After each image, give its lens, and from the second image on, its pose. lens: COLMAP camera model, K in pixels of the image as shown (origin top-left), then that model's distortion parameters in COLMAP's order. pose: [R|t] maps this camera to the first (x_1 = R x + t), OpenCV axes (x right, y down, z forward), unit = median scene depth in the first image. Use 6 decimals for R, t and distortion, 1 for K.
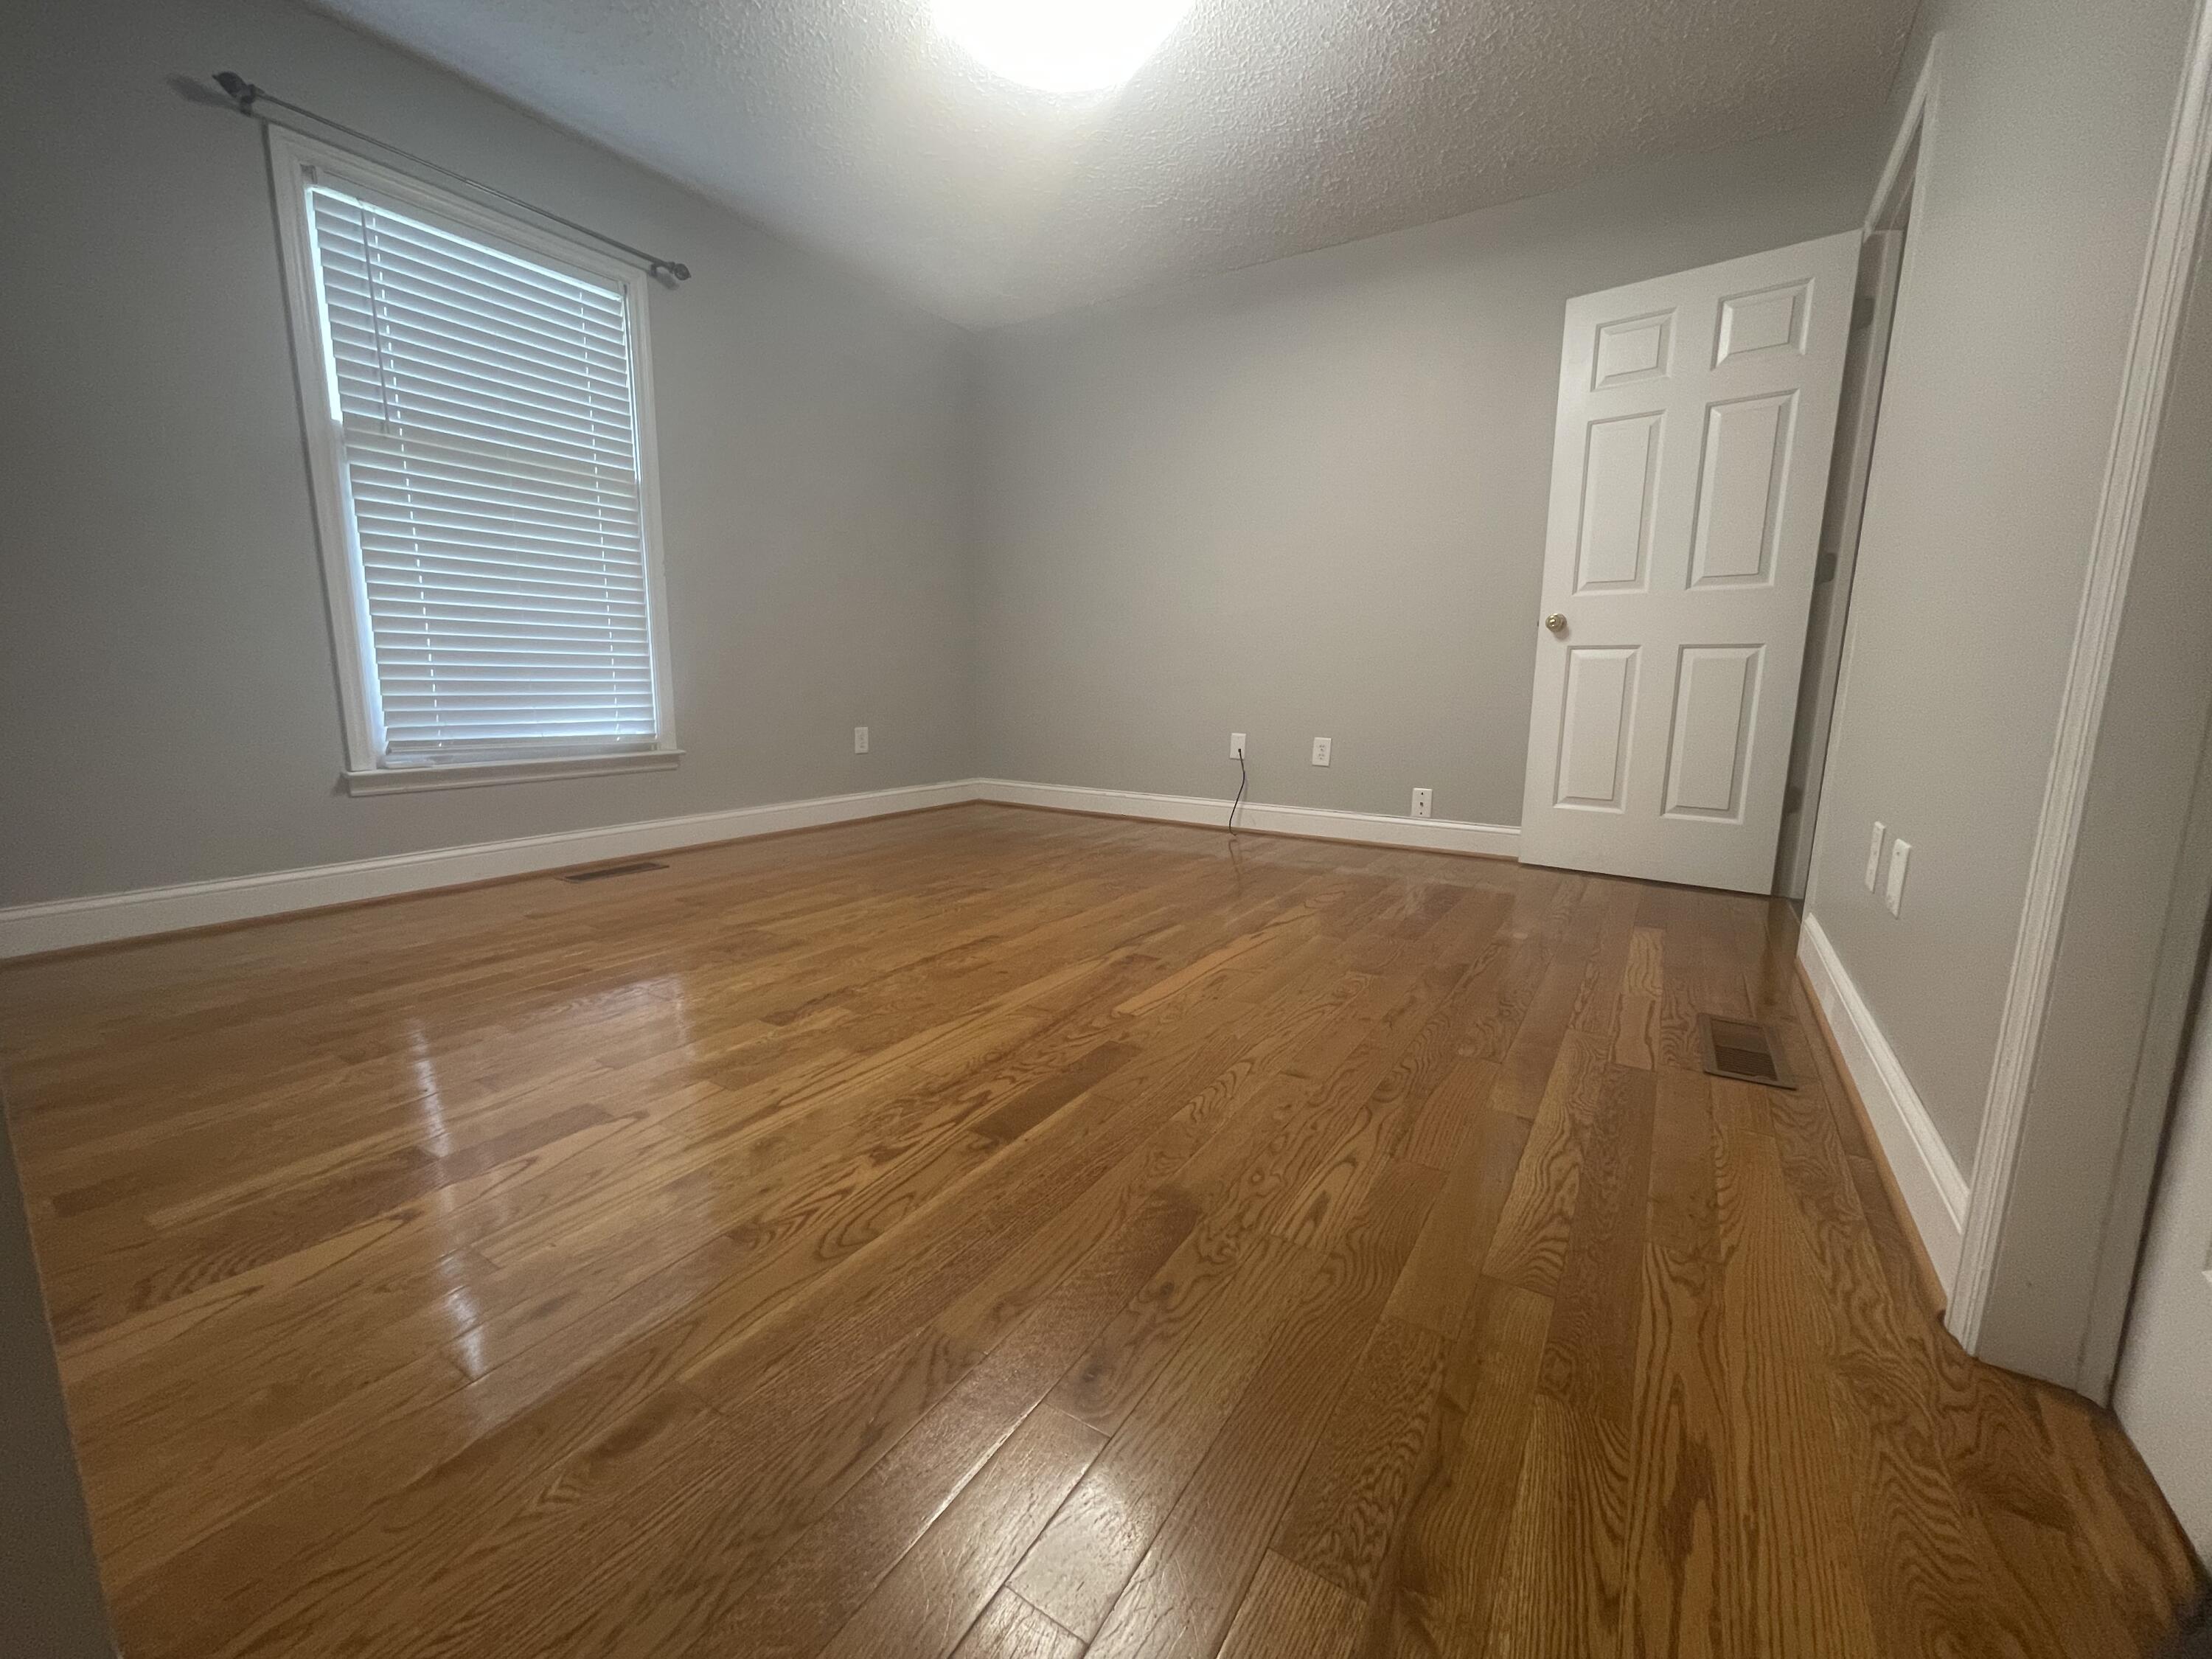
lens RADIAL K [[895.8, 0, 1106.0], [0, 895.8, 829.5], [0, 0, 1]] dist [0.003230, 0.000337]
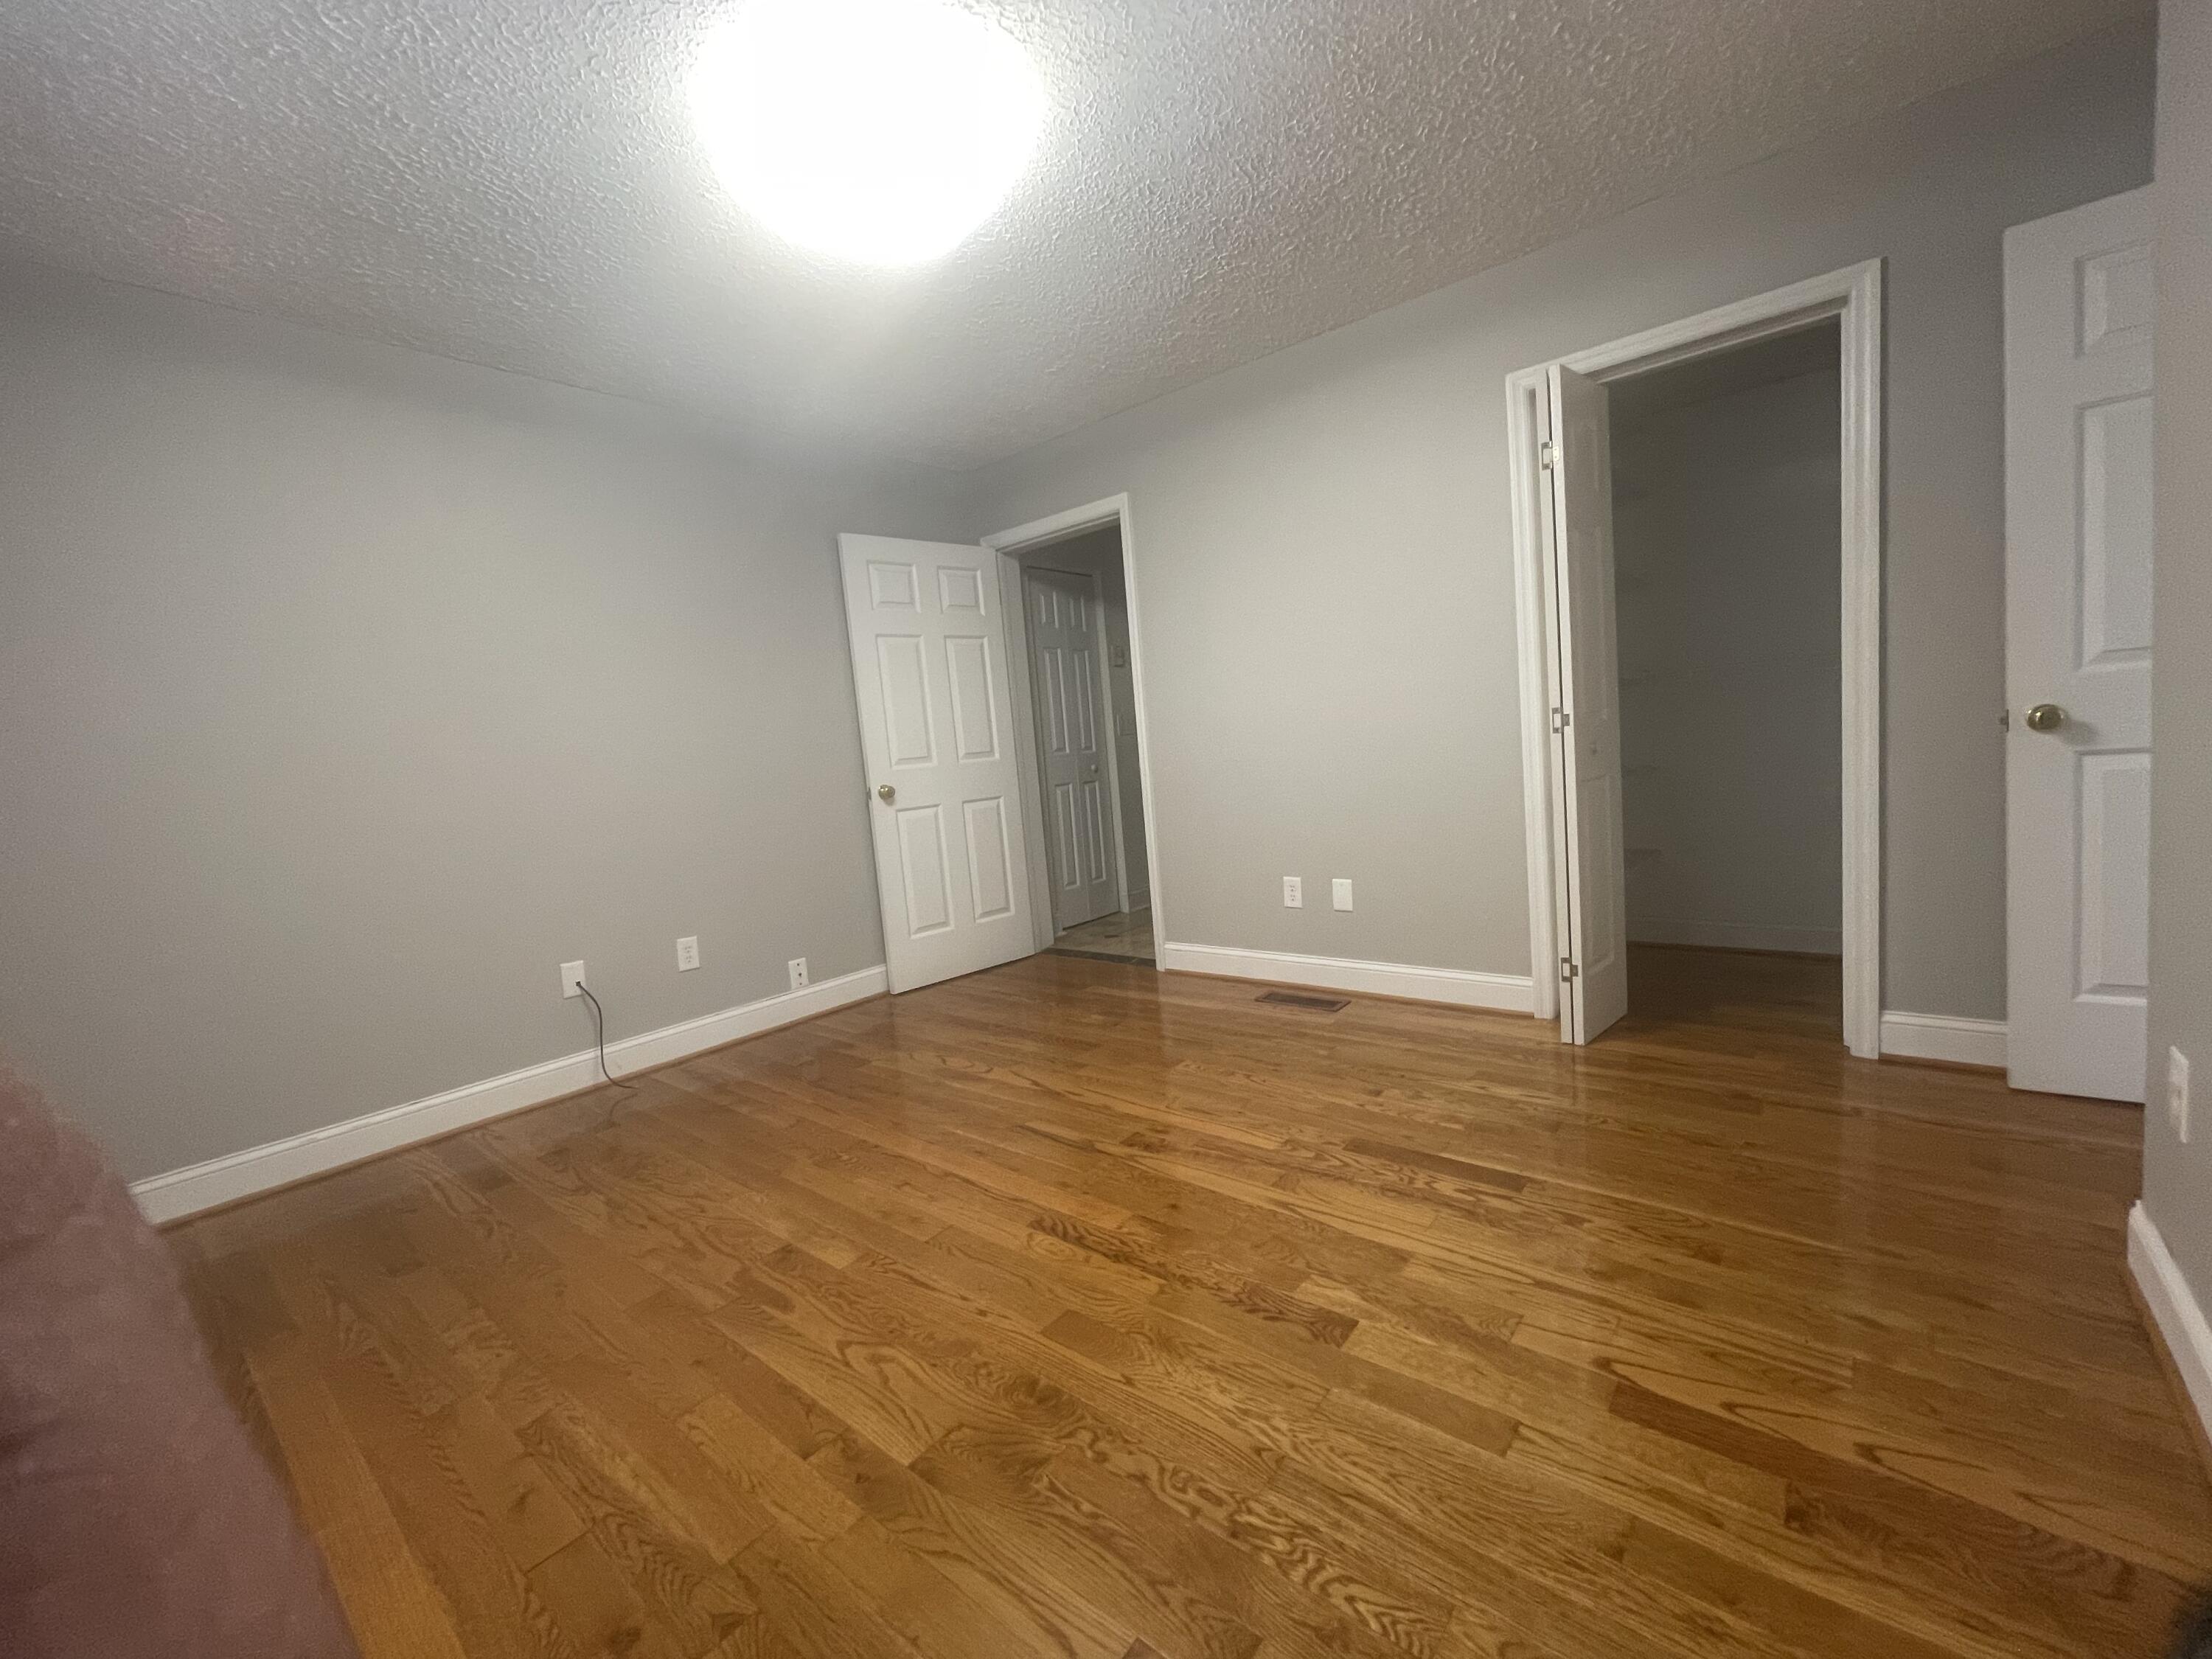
lens RADIAL K [[896.8, 0, 1106.0], [0, 896.8, 829.5], [0, 0, 1]] dist [-0.000231, -0.000366]
pose [[0.125867, -0.117627, 0.985049, -0.957468], [0.252309, 0.964090, 0.082885, -0.301725], [-0.959426, 0.238104, 0.151026, 0.793268]]
